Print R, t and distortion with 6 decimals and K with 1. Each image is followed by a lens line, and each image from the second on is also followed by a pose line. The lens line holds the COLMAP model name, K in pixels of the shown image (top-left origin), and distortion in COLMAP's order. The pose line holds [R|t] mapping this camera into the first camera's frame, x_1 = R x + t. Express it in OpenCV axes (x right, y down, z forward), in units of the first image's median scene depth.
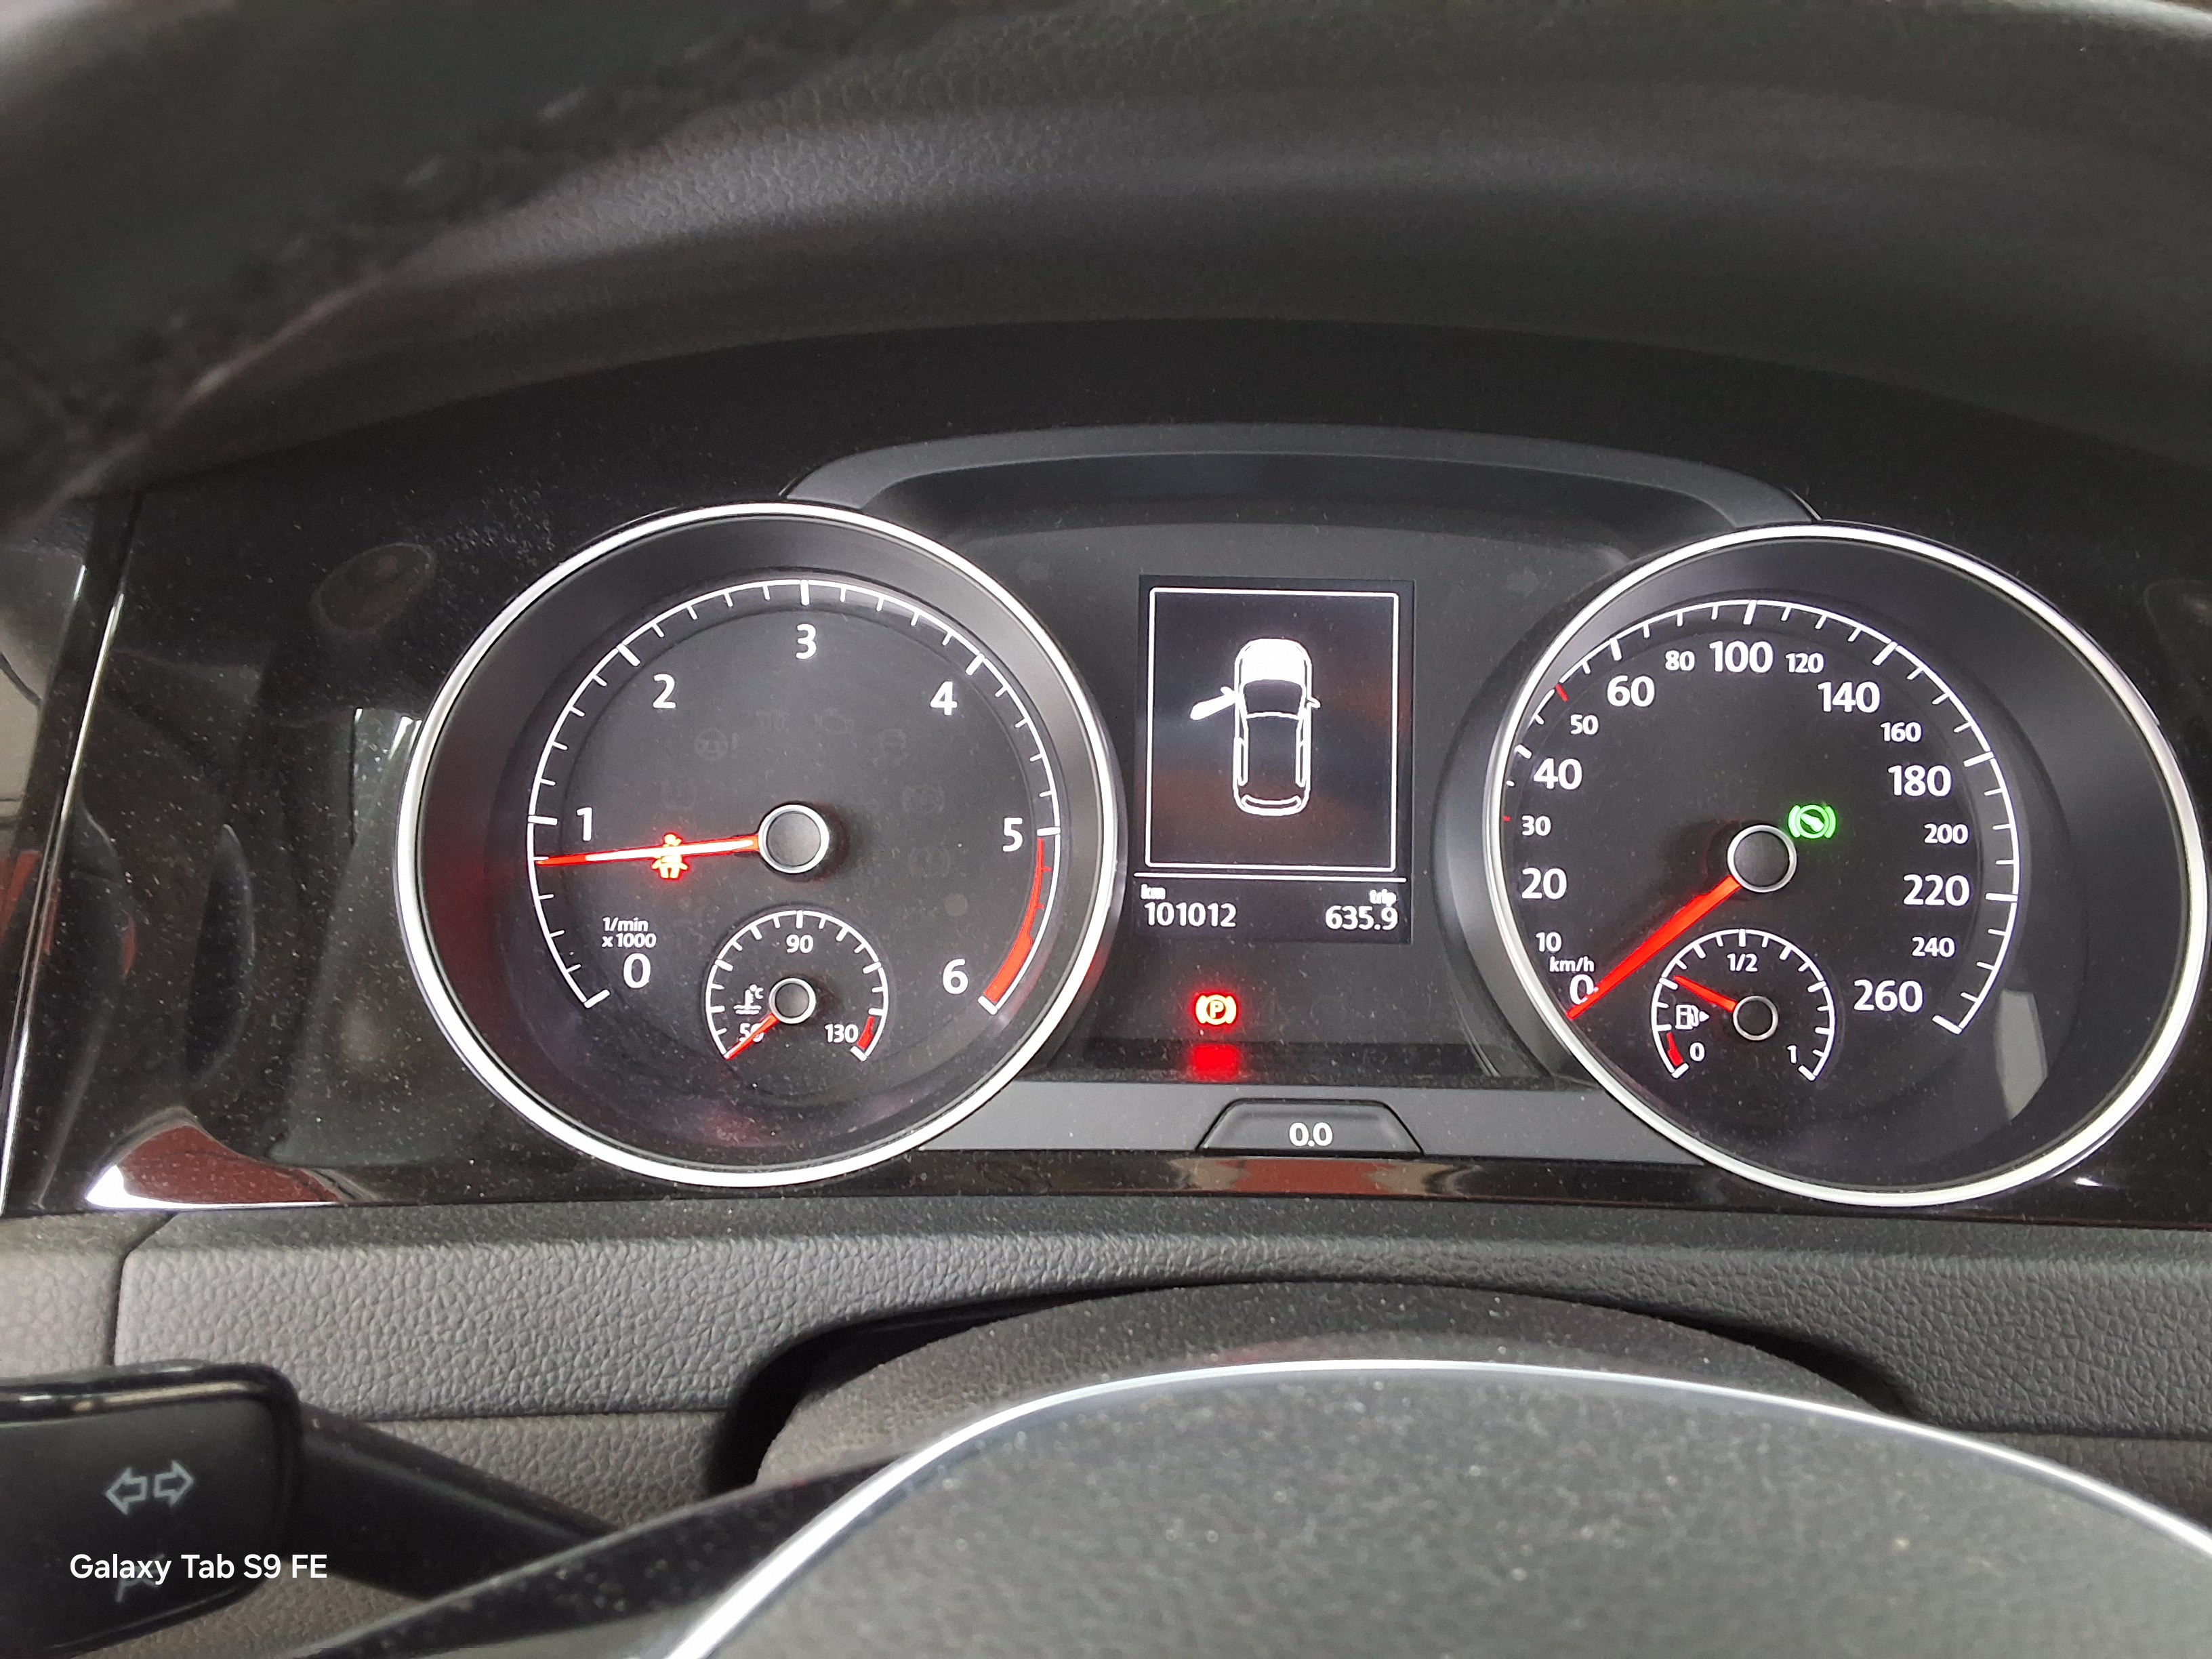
lens RADIAL K [[1826.2, 0, 1071.3], [0, 1826.2, 824.0], [0, 0, 1]] dist [0.137191, -0.227403]
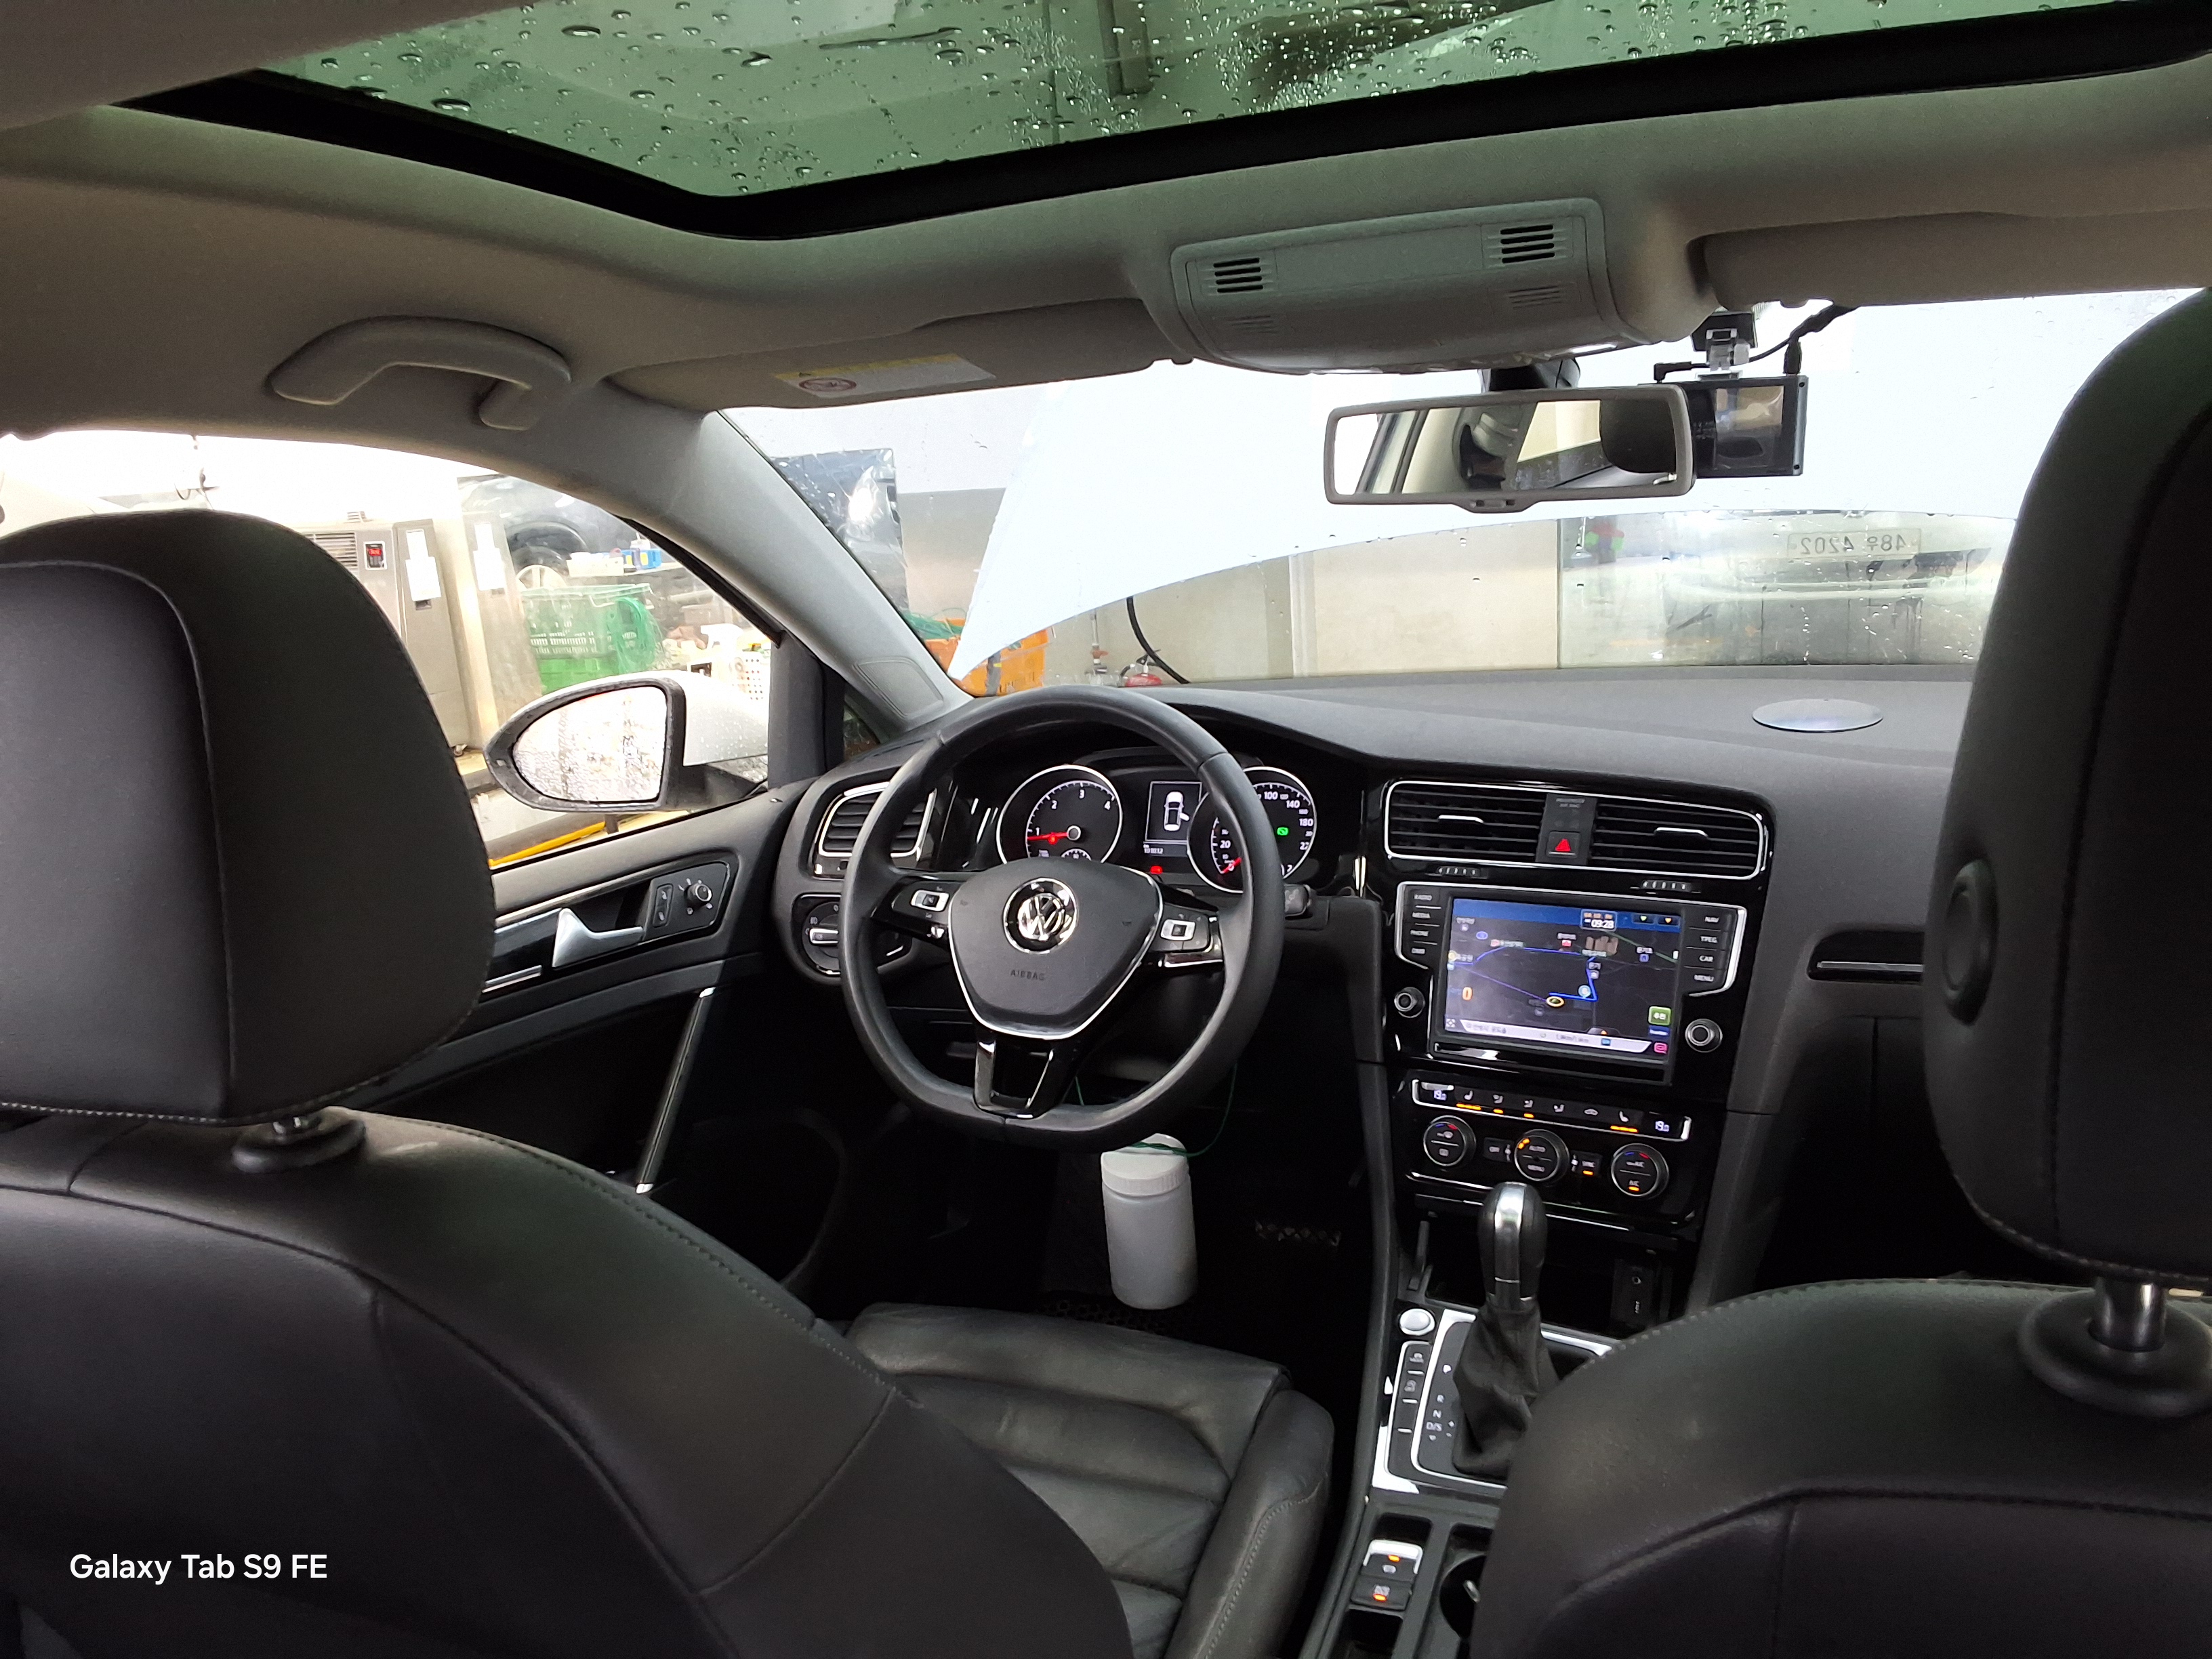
lens RADIAL K [[1826.2, 0, 1071.3], [0, 1826.2, 824.0], [0, 0, 1]] dist [0.137191, -0.227403]
pose [[0.900508, -0.005892, -0.434799, 1.895962], [-0.059525, 0.988825, -0.136681, 0.628822], [0.430746, 0.148964, 0.890094, -3.231169]]
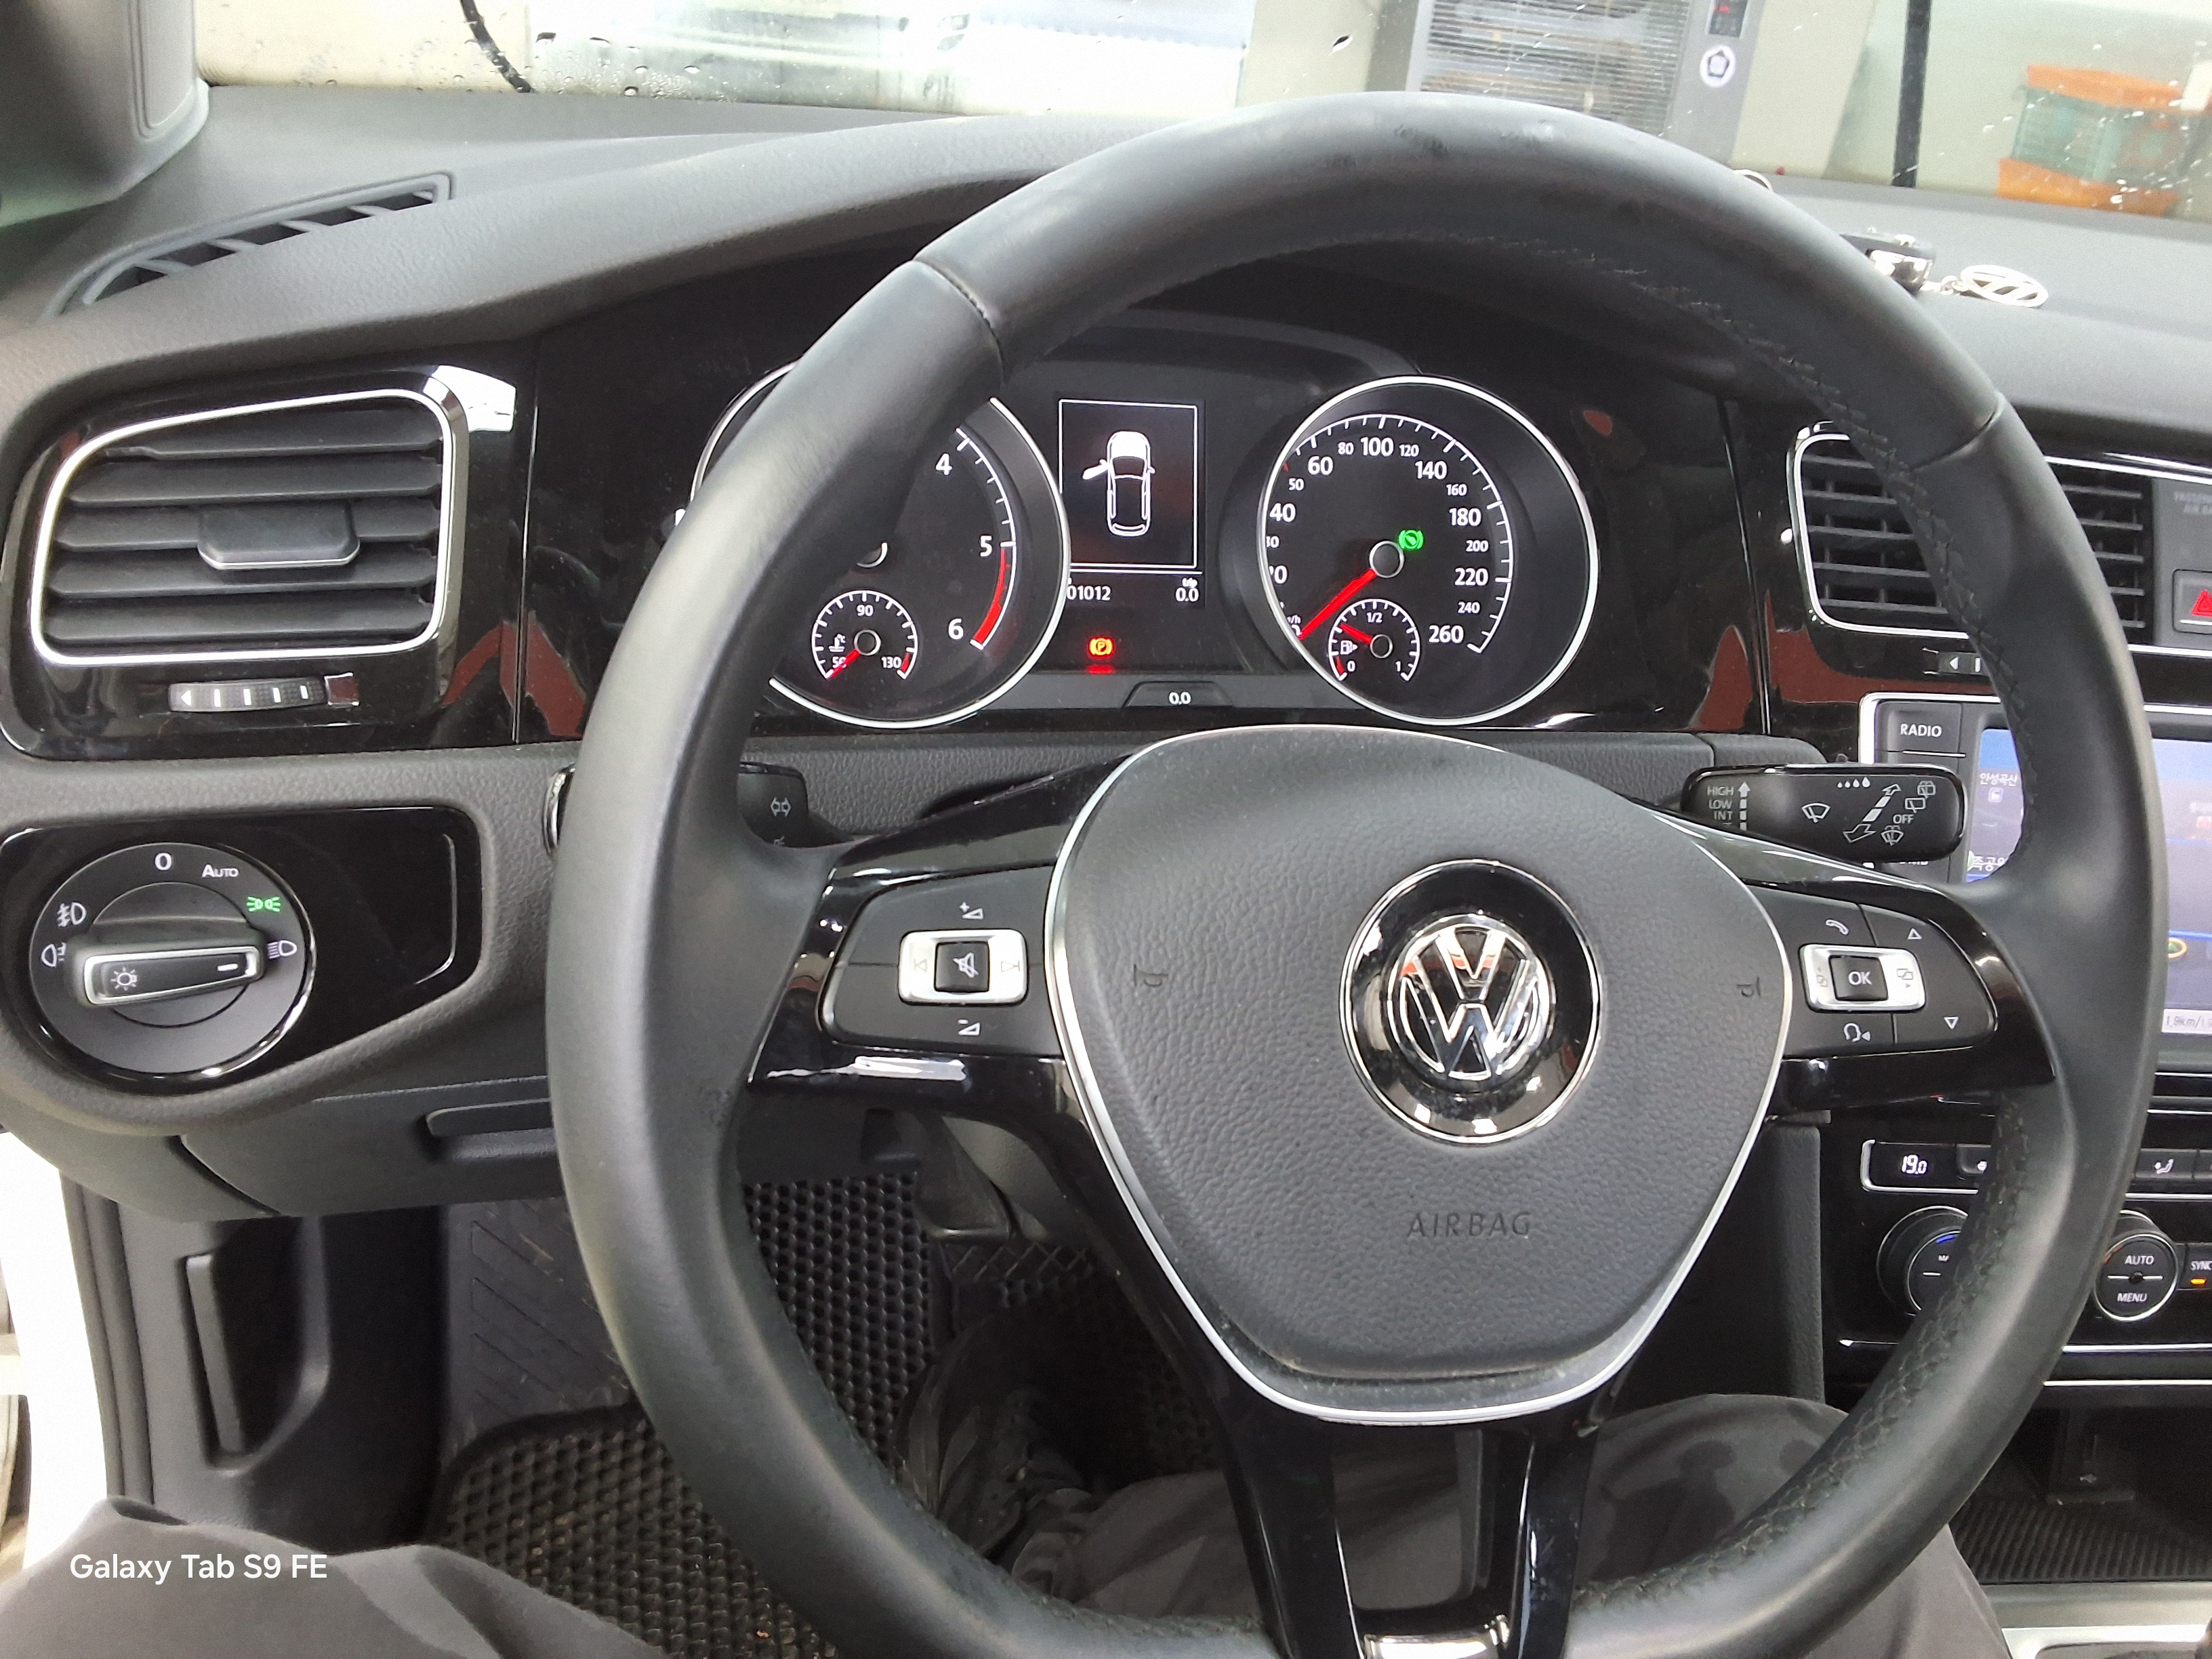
lens RADIAL K [[1826.2, 0, 1071.3], [0, 1826.2, 824.0], [0, 0, 1]] dist [0.137191, -0.227403]
pose [[0.969487, -0.033962, 0.242778, -0.380122], [0.003197, 0.992024, 0.126009, 0.047889], [-0.245121, -0.121388, 0.961863, -0.705947]]
